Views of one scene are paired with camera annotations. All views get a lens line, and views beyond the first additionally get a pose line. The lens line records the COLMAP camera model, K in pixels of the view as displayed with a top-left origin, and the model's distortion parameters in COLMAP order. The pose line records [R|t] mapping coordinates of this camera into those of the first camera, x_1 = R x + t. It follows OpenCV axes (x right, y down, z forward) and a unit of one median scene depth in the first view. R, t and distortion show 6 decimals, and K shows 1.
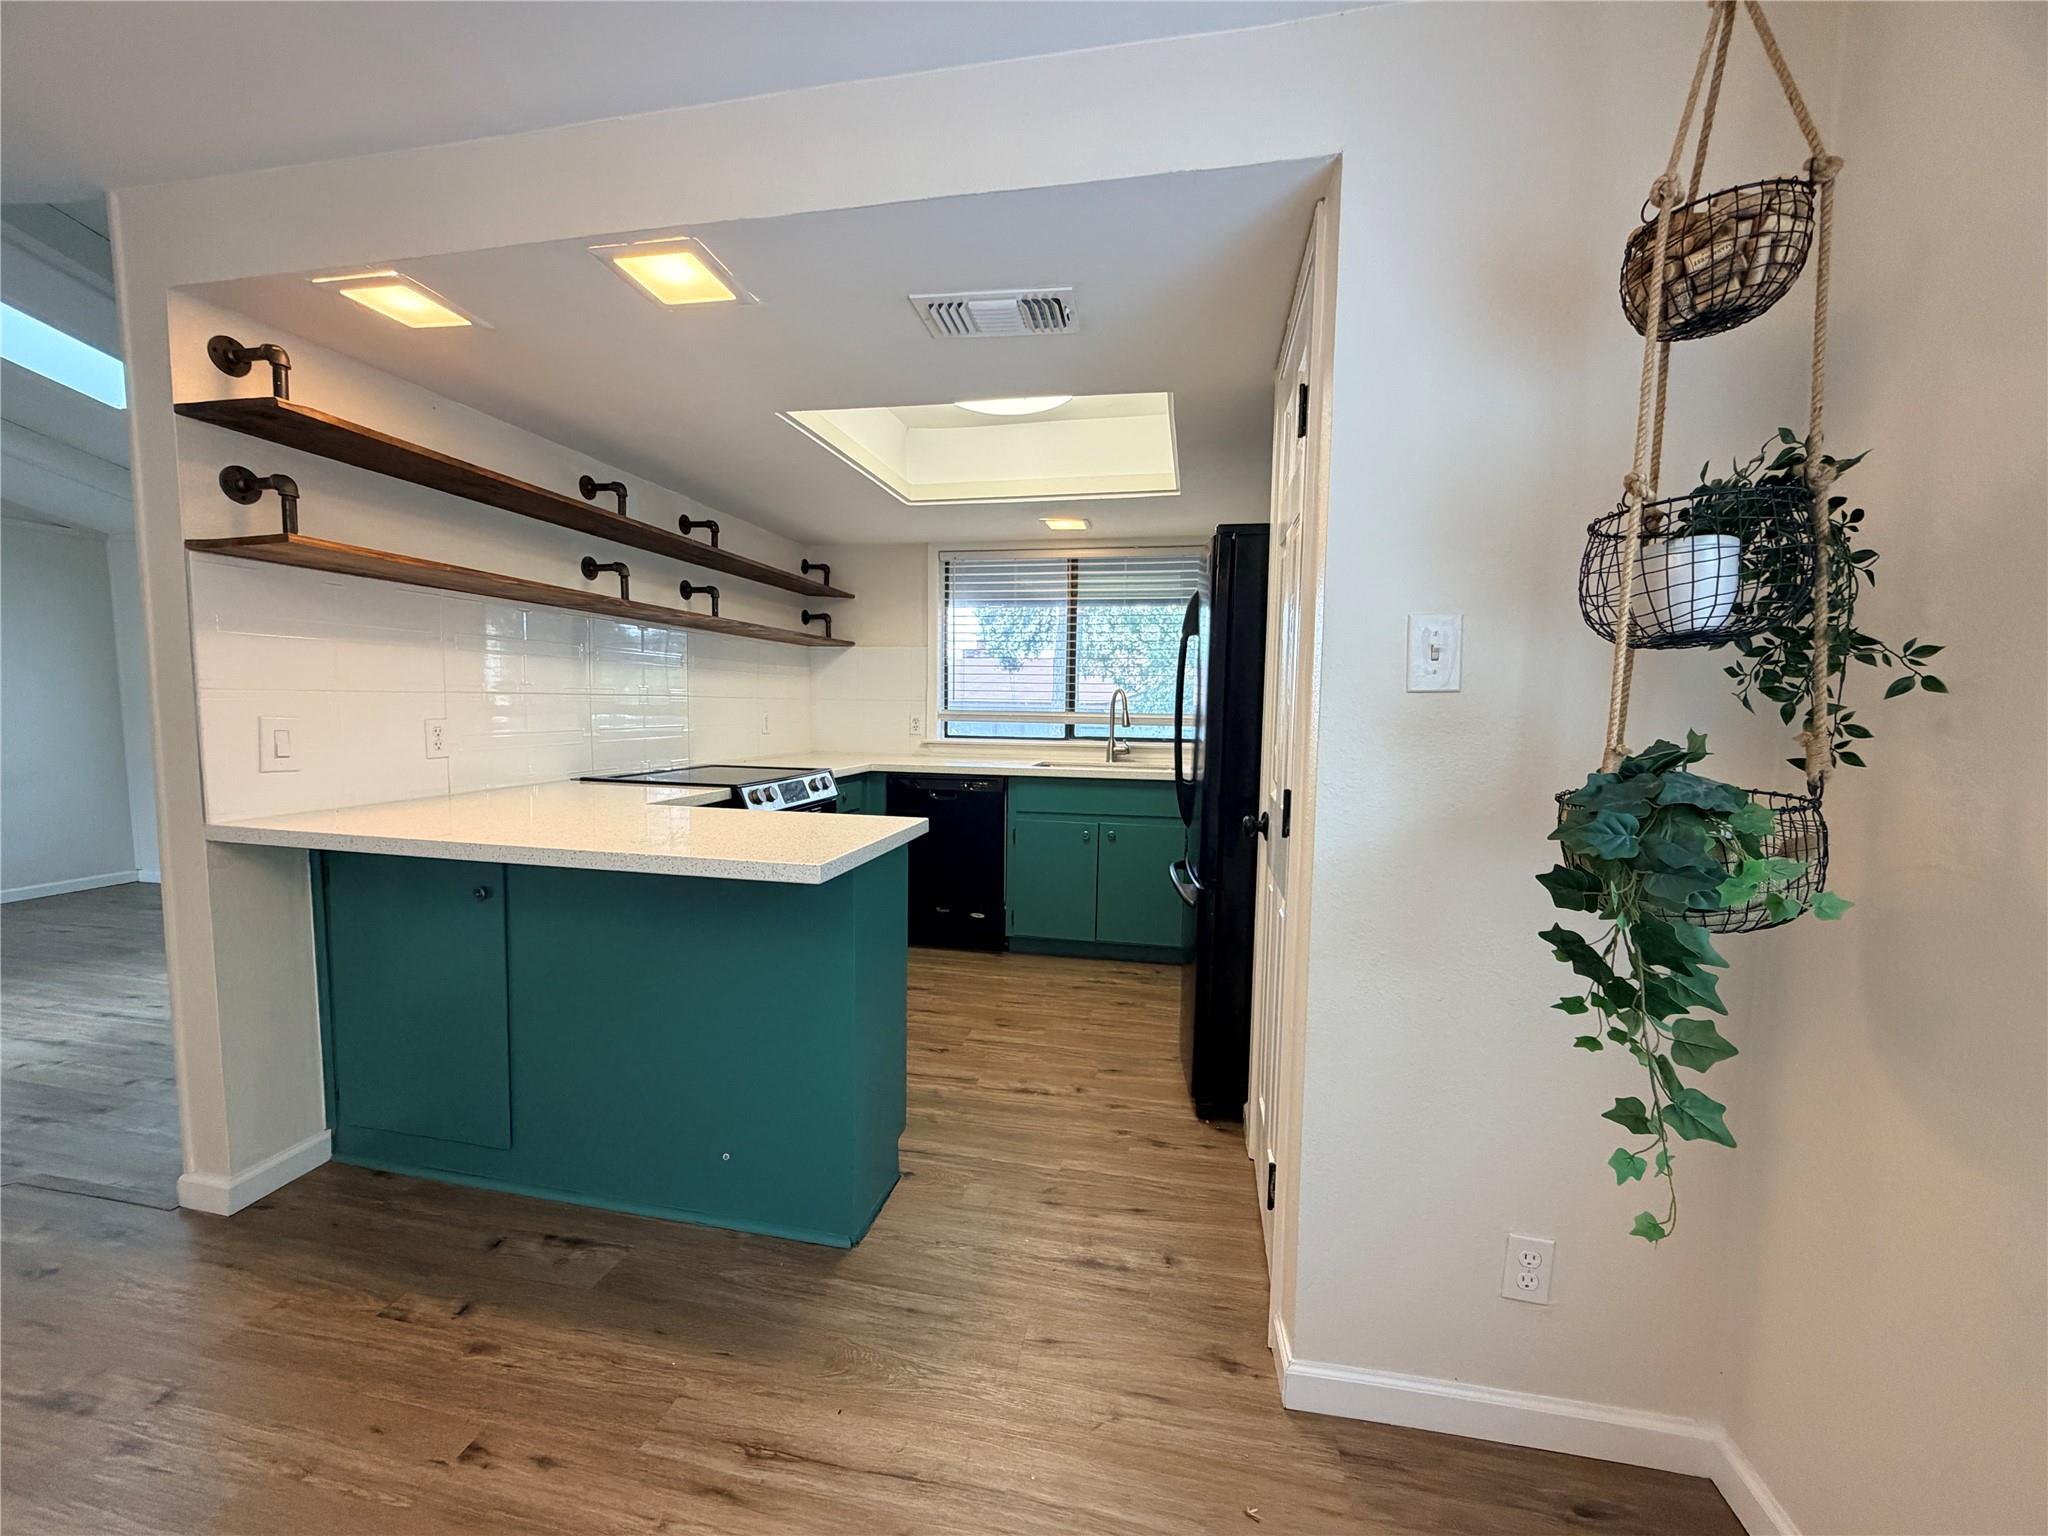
lens RADIAL K [[820.3, 0, 1032.4], [0, 820.3, 769.6], [0, 0, 1]] dist [-0.000915, -0.000305]
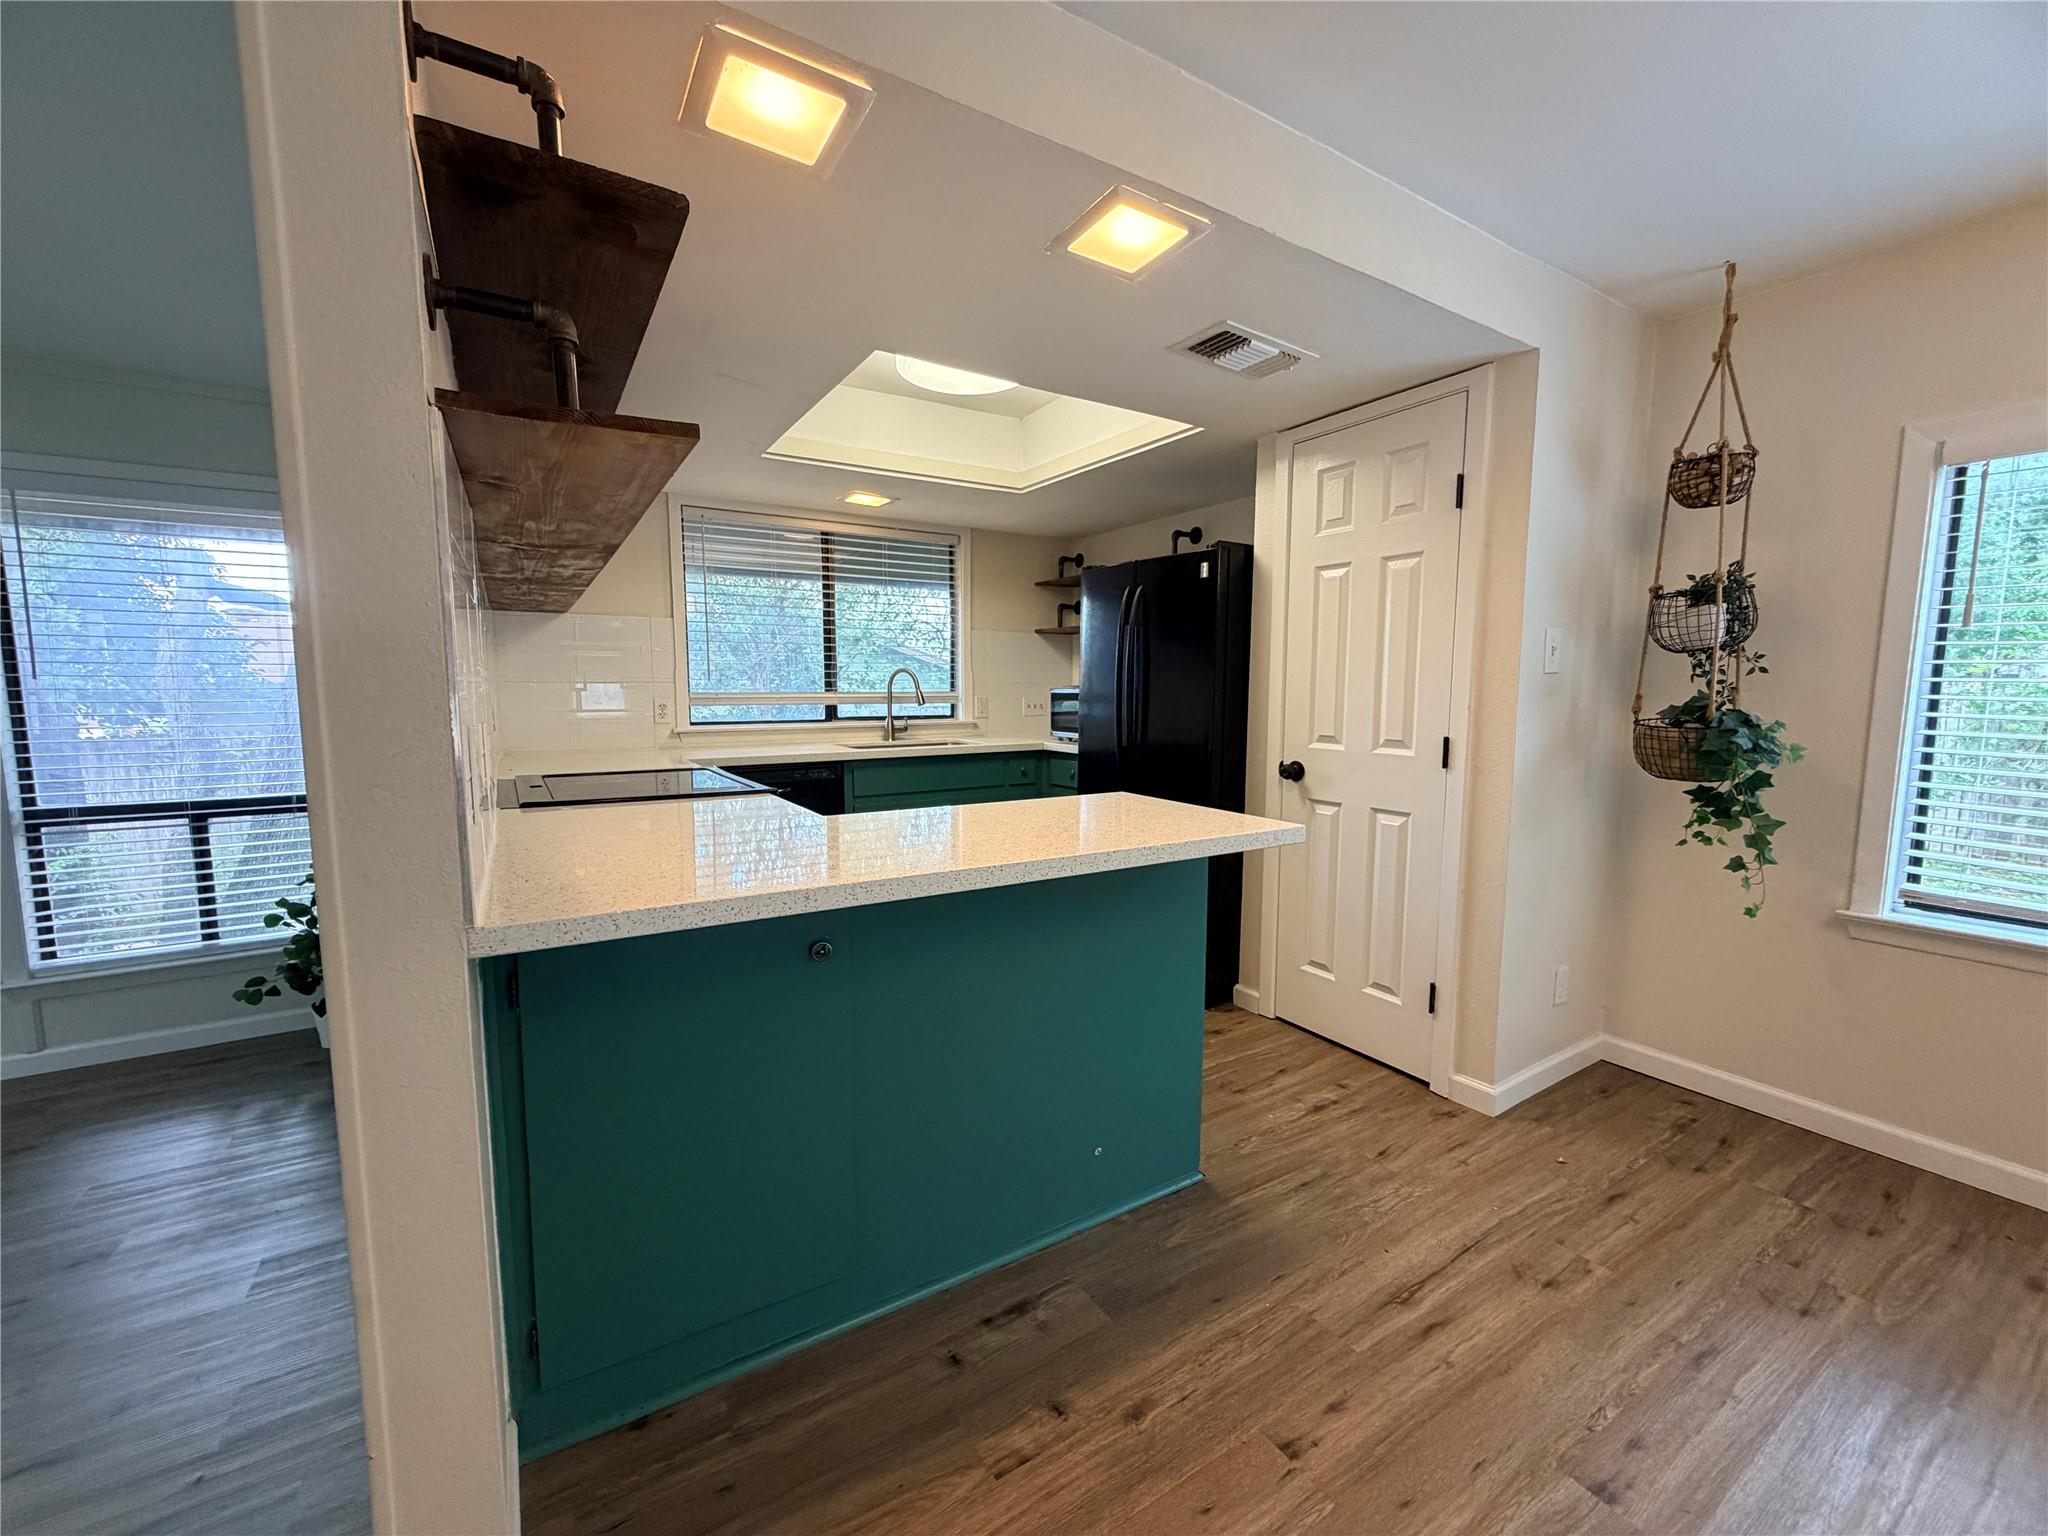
lens RADIAL K [[817.8, 0, 1019.3], [0, 817.8, 768.8], [0, 0, 1]] dist [0.000447, 0.000188]
pose [[0.725231, -0.085649, 0.683158, -1.227413], [0.066252, 0.996309, 0.054577, -0.049175], [-0.685311, 0.005680, 0.728229, 0.401591]]
